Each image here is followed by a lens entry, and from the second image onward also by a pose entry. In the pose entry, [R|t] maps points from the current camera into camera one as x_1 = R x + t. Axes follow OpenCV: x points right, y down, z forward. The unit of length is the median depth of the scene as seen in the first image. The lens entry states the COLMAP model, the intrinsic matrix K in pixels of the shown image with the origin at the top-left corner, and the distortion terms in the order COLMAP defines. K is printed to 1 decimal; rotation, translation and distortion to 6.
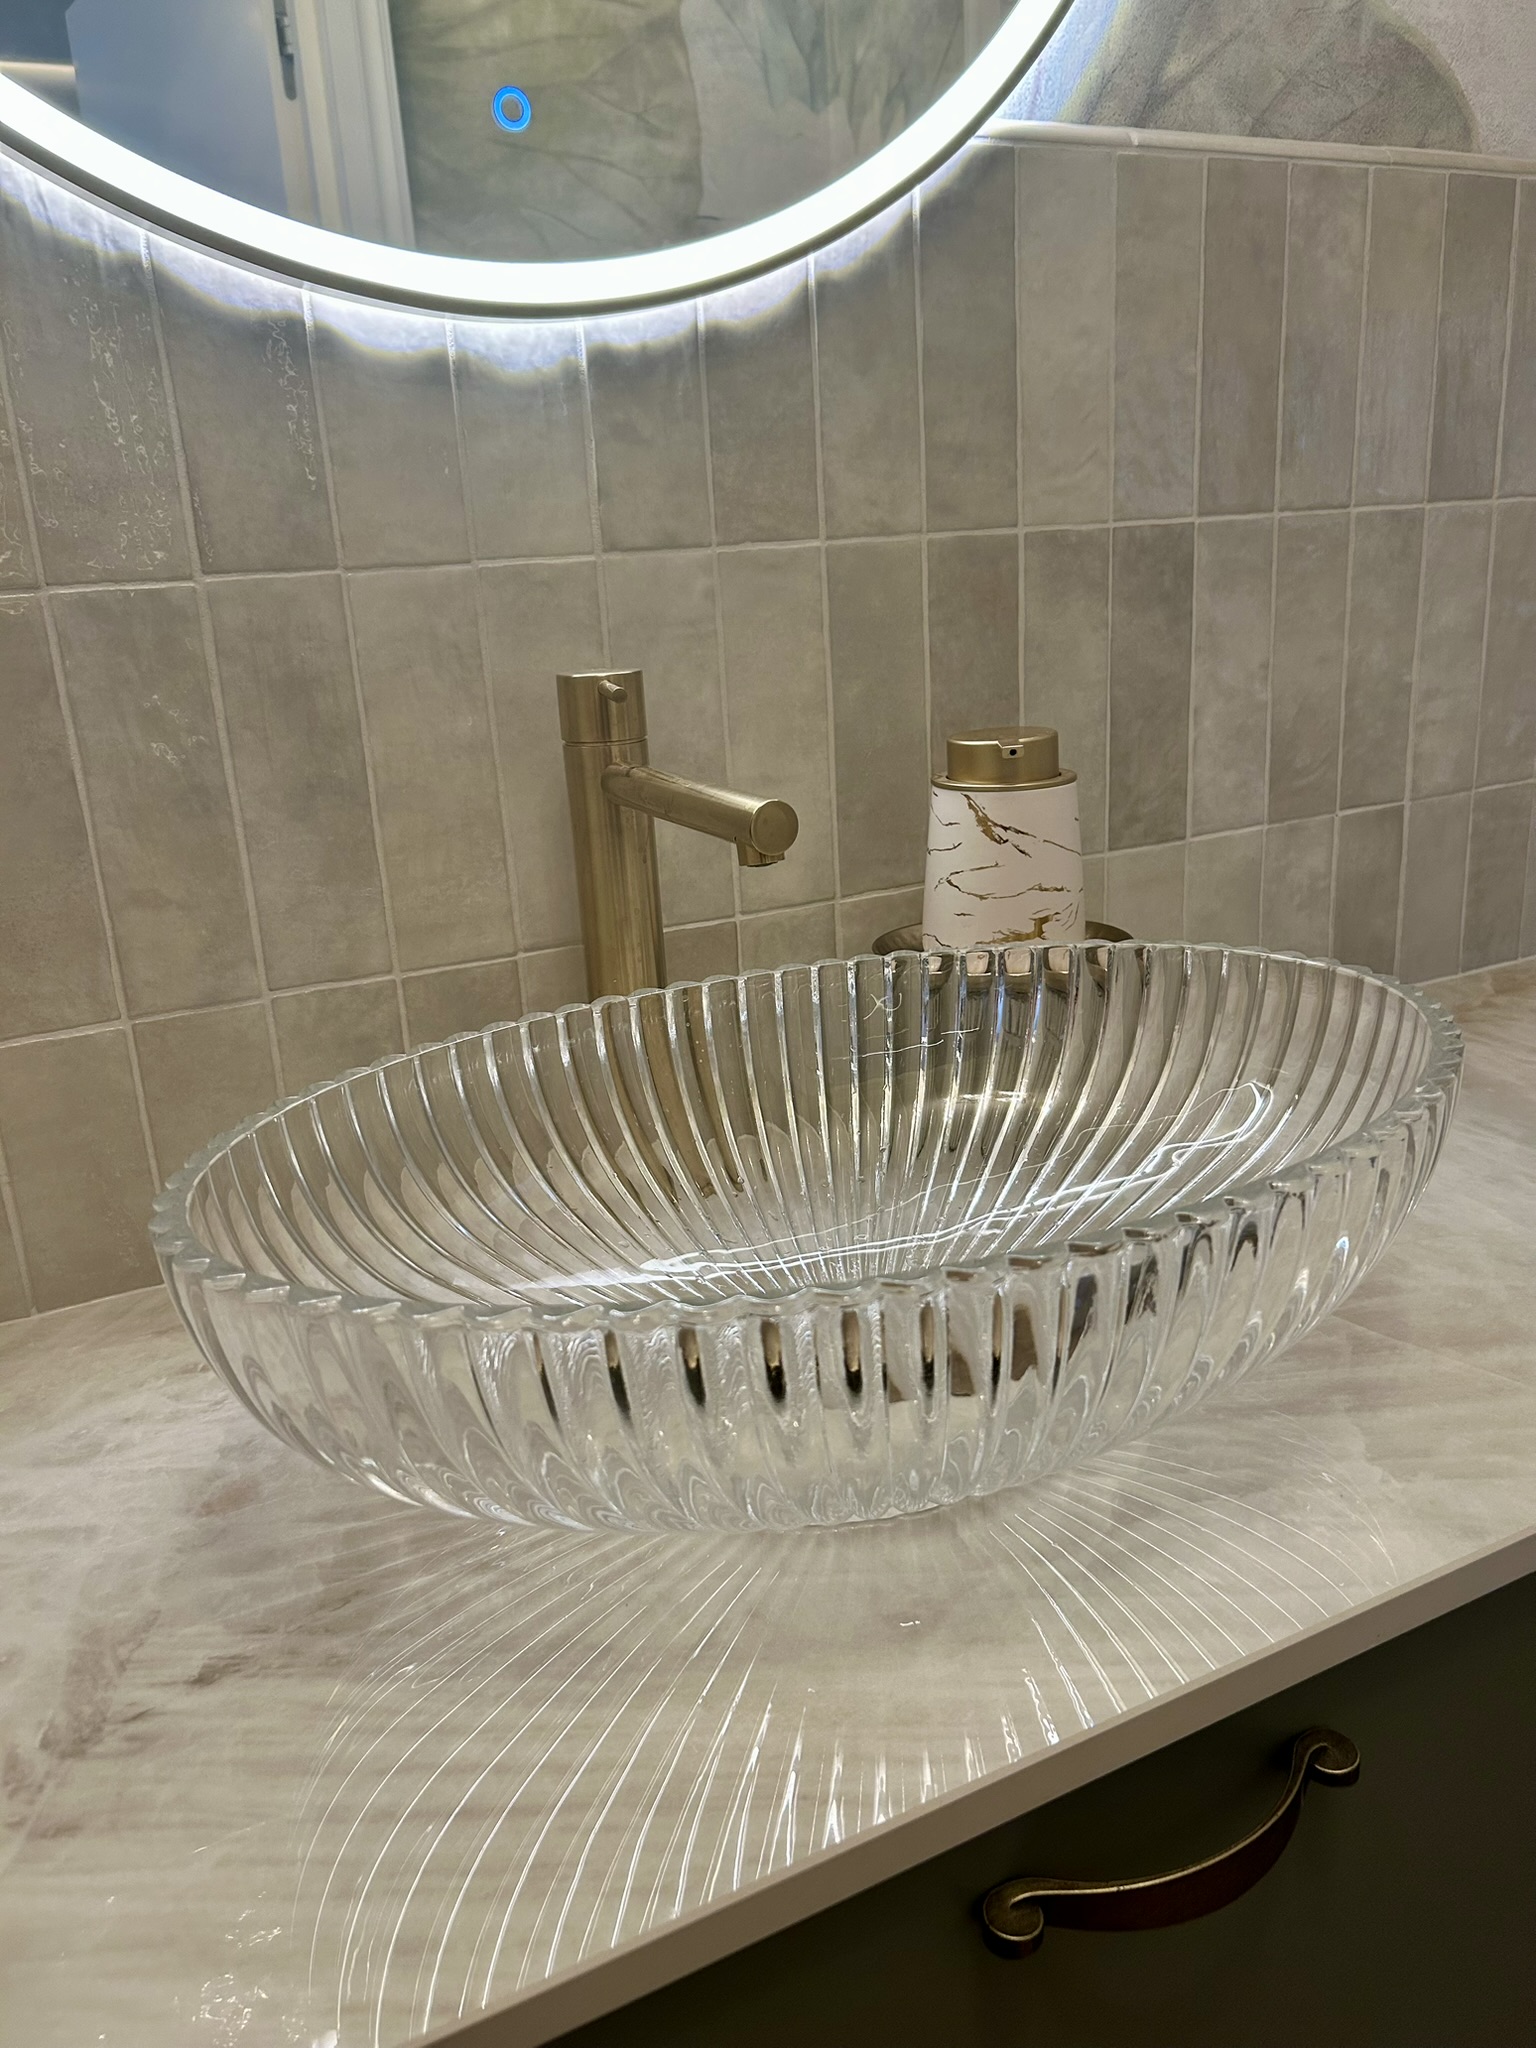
lens RADIAL K [[1562.5, 0, 785.4], [0, 1562.5, 1050.5], [0, 0, 1]] dist [0.039721, -0.049826]
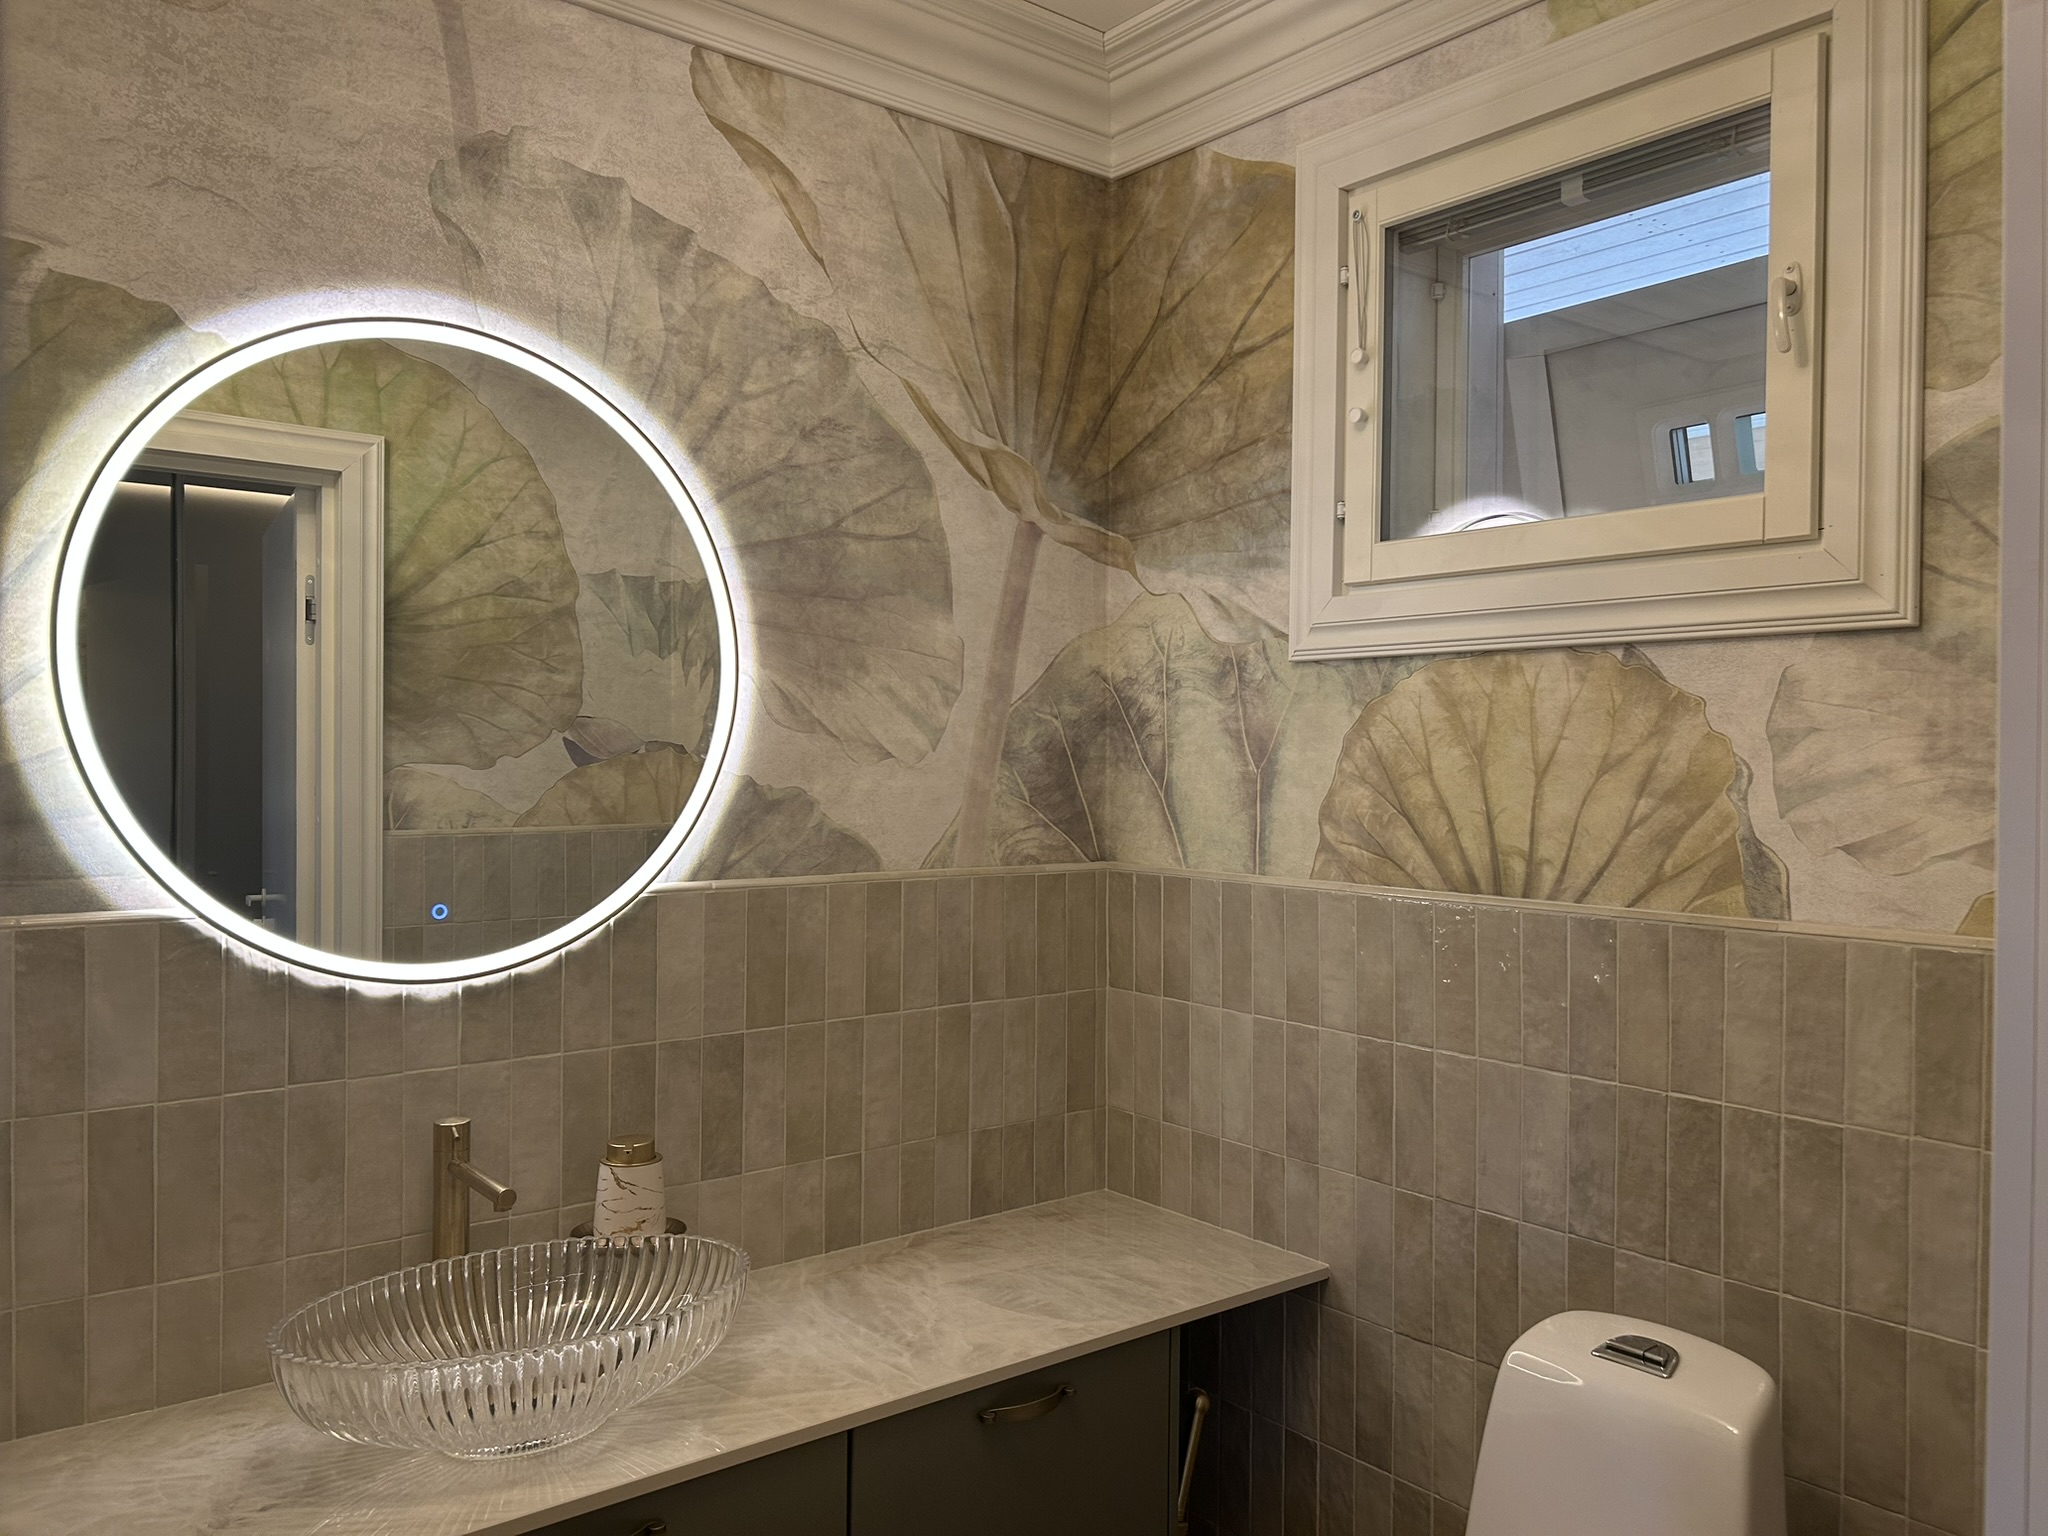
lens RADIAL K [[1562.5, 0, 1052.7], [0, 1562.5, 766.8], [0, 0, 1]] dist [0.039721, -0.049826]
pose [[0.975694, 0.061511, 0.210326, 0.212186], [0.005373, 0.952793, -0.303575, -0.014169], [-0.219071, 0.297326, 0.929304, -1.425970]]
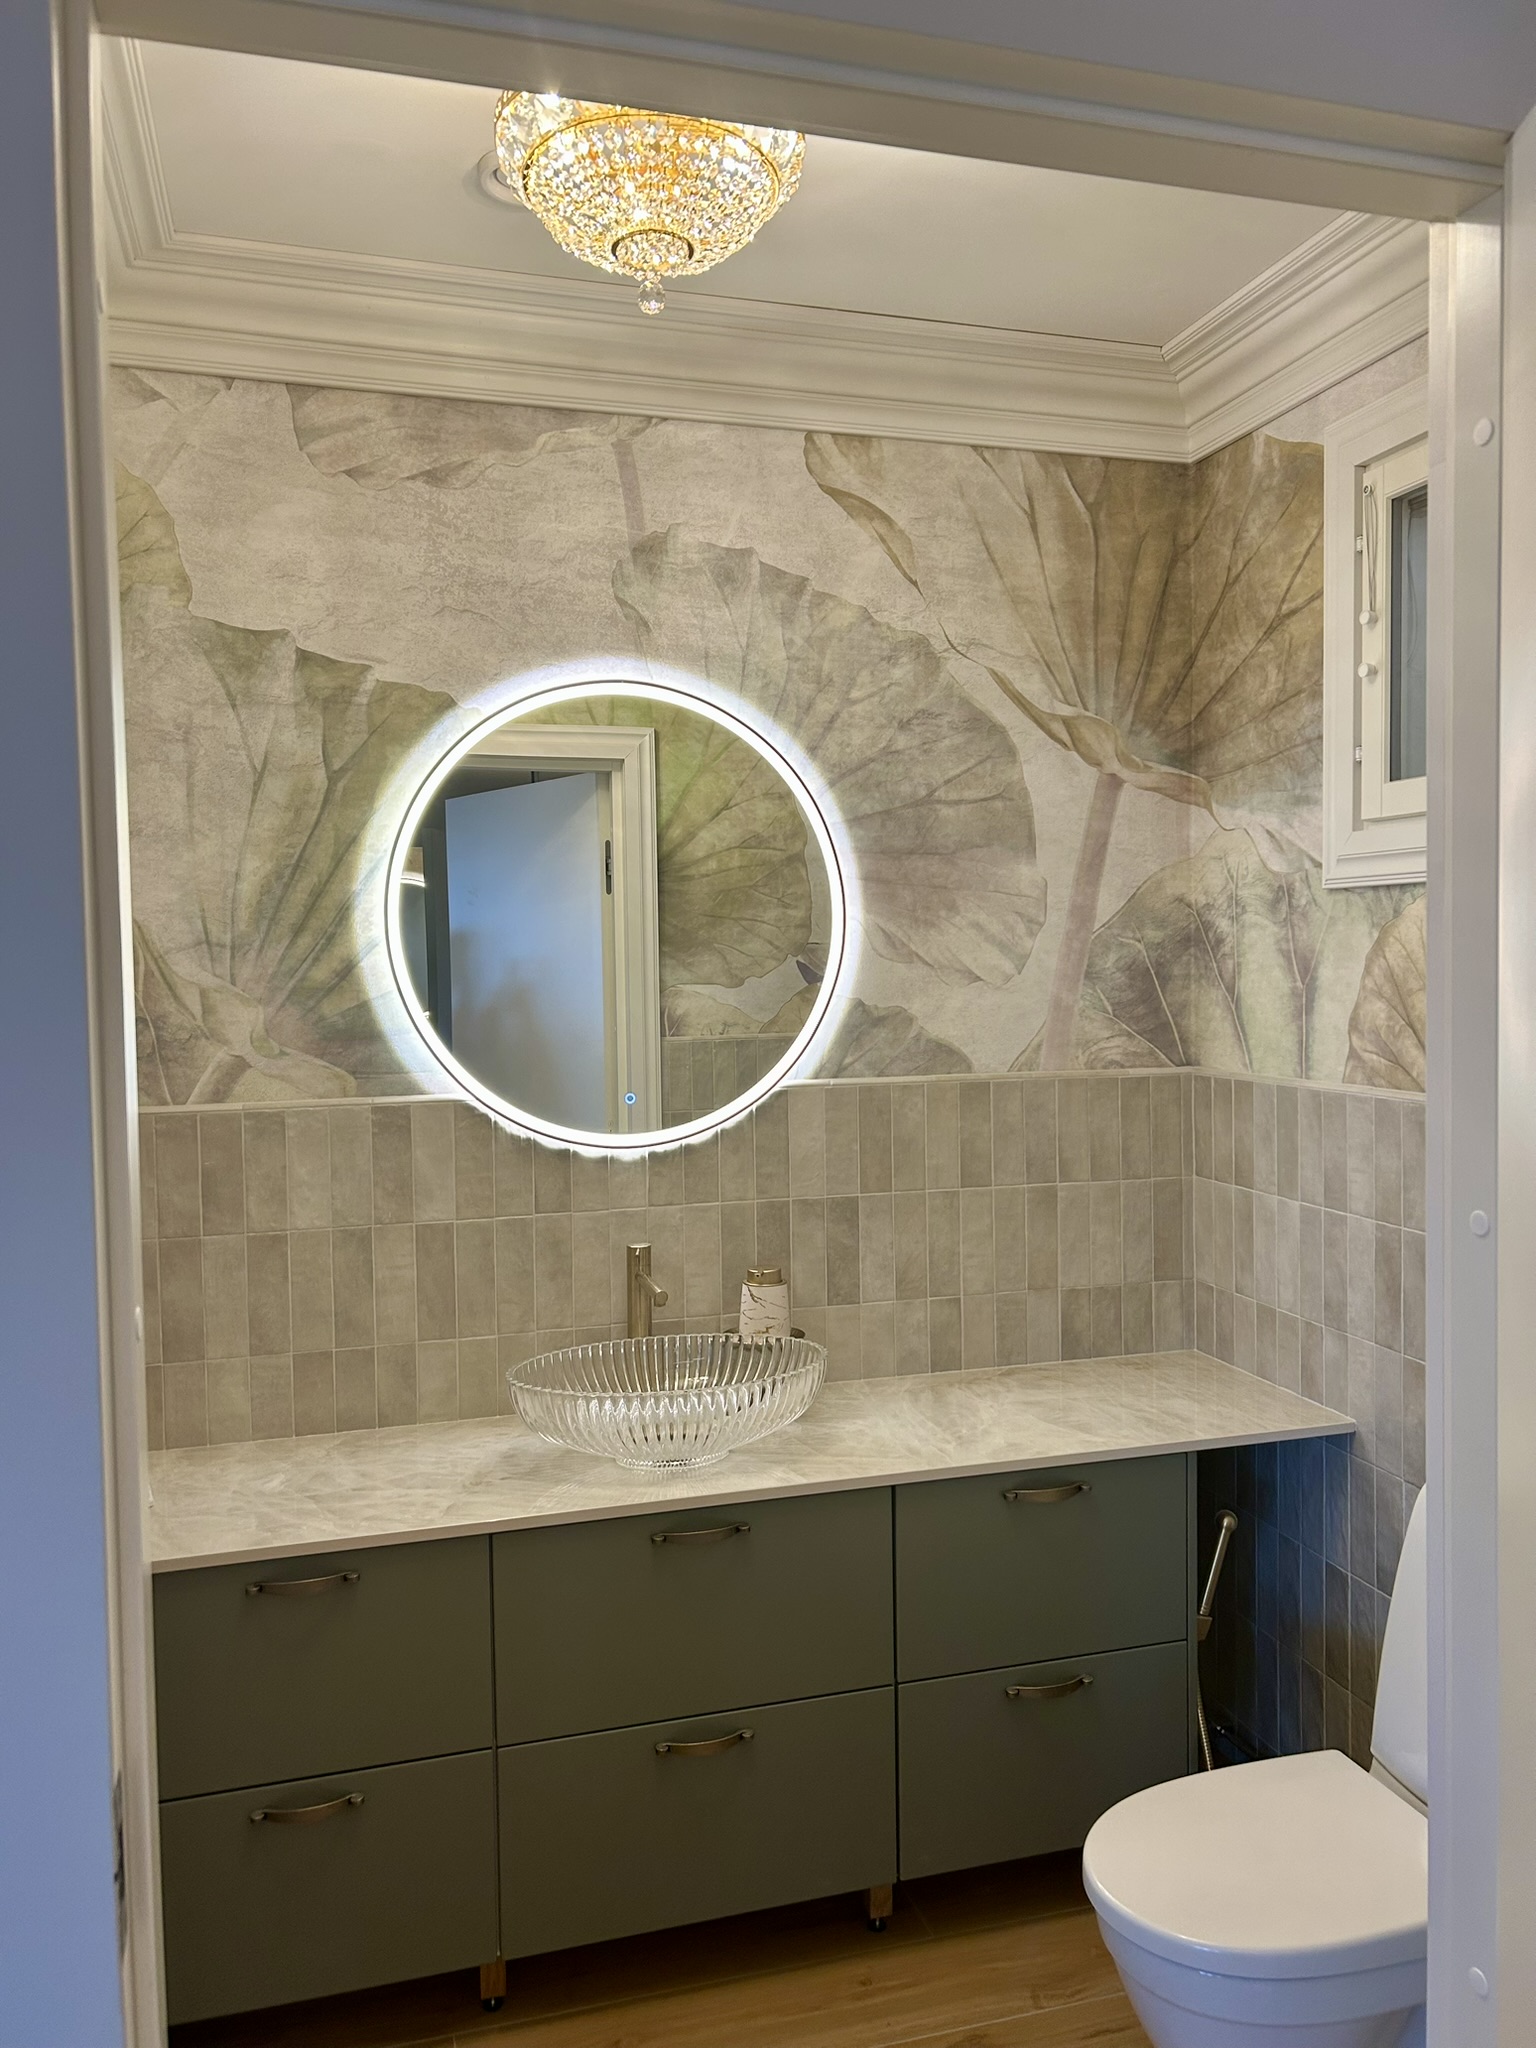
lens RADIAL K [[1556.6, 0, 768.0], [0, 1556.6, 1024.0], [0, 0, 1]] dist [0.159225, -0.561010]
pose [[0.980476, 0.048985, -0.190438, 0.689919], [-0.096517, 0.963672, -0.249038, 0.107015], [0.171321, 0.262557, 0.949586, -2.055461]]
